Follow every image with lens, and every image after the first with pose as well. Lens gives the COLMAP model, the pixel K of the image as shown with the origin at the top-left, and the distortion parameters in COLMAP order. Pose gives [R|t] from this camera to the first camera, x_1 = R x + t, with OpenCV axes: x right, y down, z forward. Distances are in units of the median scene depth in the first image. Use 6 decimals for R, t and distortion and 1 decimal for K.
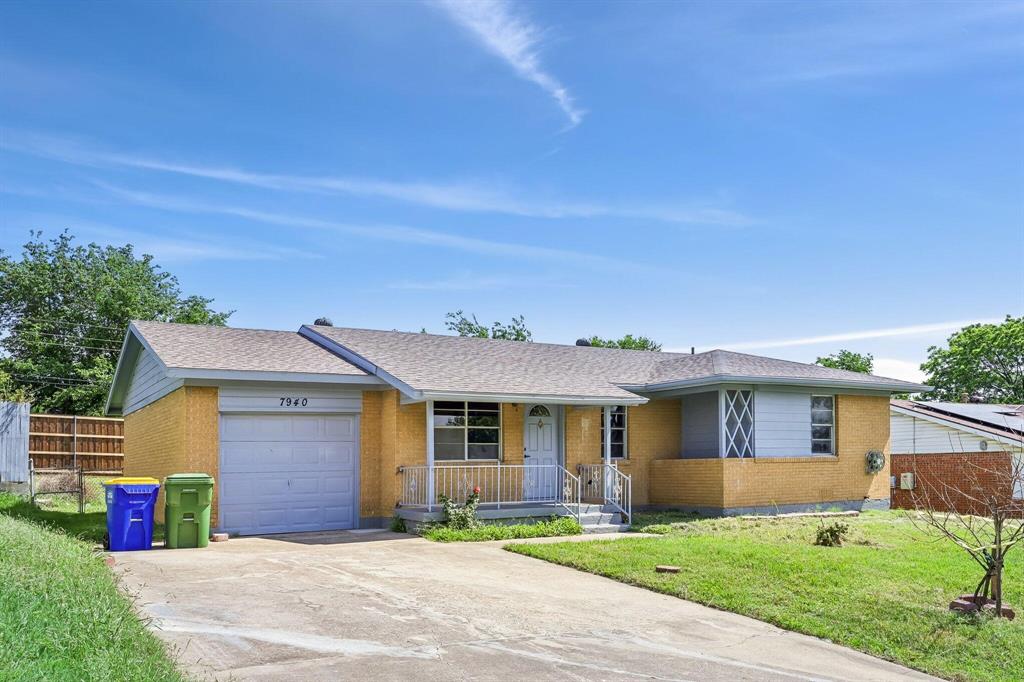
lens RADIAL K [[811.3, 0, 511.3], [0, 811.3, 306.5], [0, 0, 1]] dist [0.003891, 0.001954]
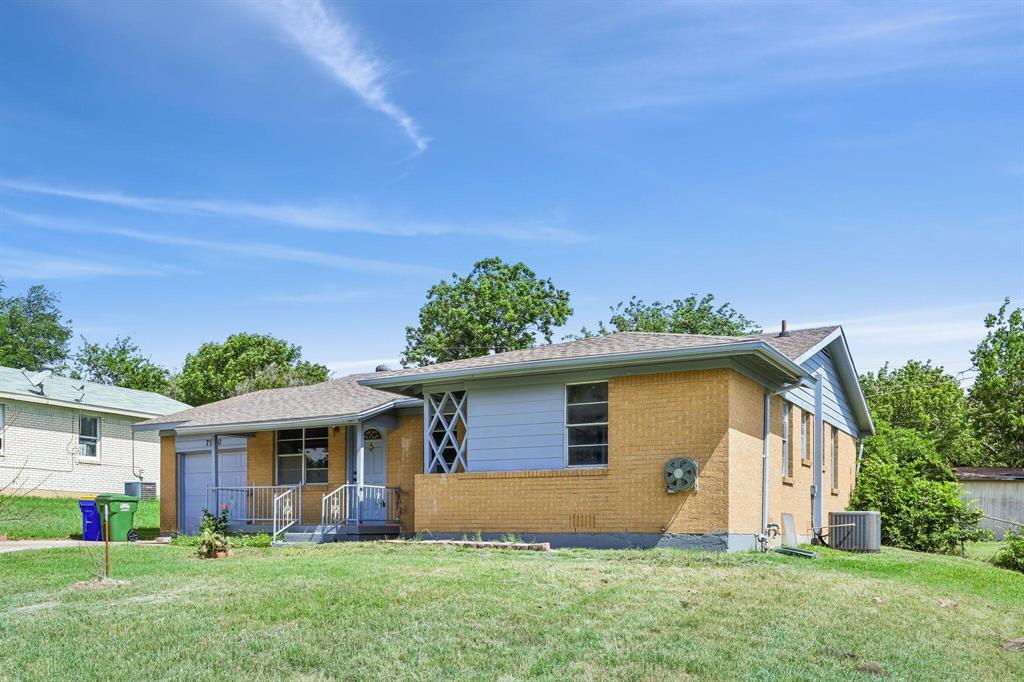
lens RADIAL K [[965.0, 0, 512.0], [0, 965.0, 341.0], [0, 0, 1]] dist [-0.005517, -0.005025]
pose [[0.474383, -0.156142, -0.866360, 1.168278], [0.153515, 0.983738, -0.093239, 0.153964], [0.866830, -0.088768, 0.490639, 0.583161]]
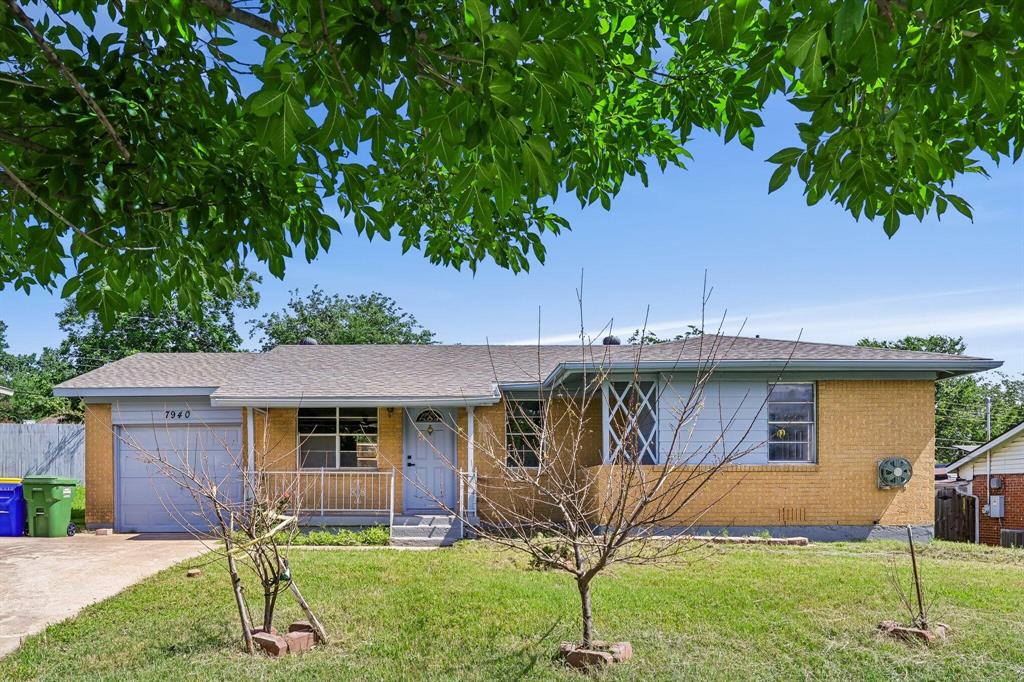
lens RADIAL K [[830.9, 0, 511.9], [0, 830.9, 321.8], [0, 0, 1]] dist [0.002779, -0.002387]
pose [[0.845179, -0.099079, -0.525220, 0.620836], [0.088505, 0.995046, -0.045287, 0.071089], [0.527105, -0.008209, 0.849760, 0.234688]]
